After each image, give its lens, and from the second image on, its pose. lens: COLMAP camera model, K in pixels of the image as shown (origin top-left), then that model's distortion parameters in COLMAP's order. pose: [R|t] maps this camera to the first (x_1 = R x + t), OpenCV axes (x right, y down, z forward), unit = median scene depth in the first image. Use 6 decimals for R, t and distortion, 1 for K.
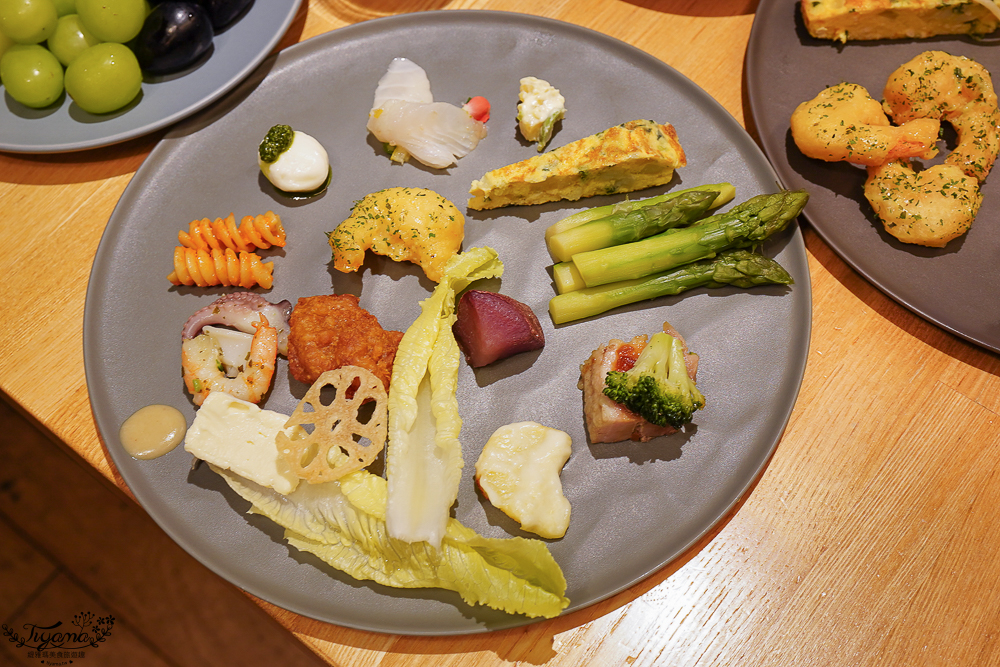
lens RADIAL K [[1158.6, 0, 500.0], [0, 1158.6, 333.5], [0, 0, 1]] dist [0.006103, -0.018538]
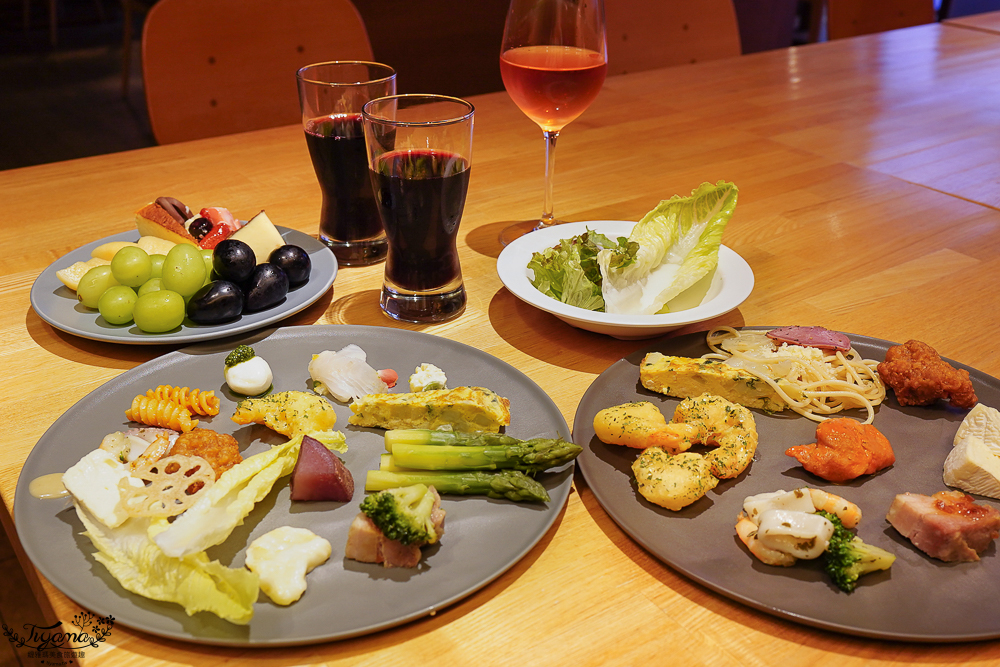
lens RADIAL K [[1039.8, 0, 500.0], [0, 1039.8, 333.5], [0, 0, 1]] dist [0.002293, 0.019223]
pose [[0.957401, 0.182728, -0.223592, 0.414775], [-0.274171, 0.818251, -0.505268, 0.390274], [0.090627, 0.545047, 0.833493, -0.056456]]
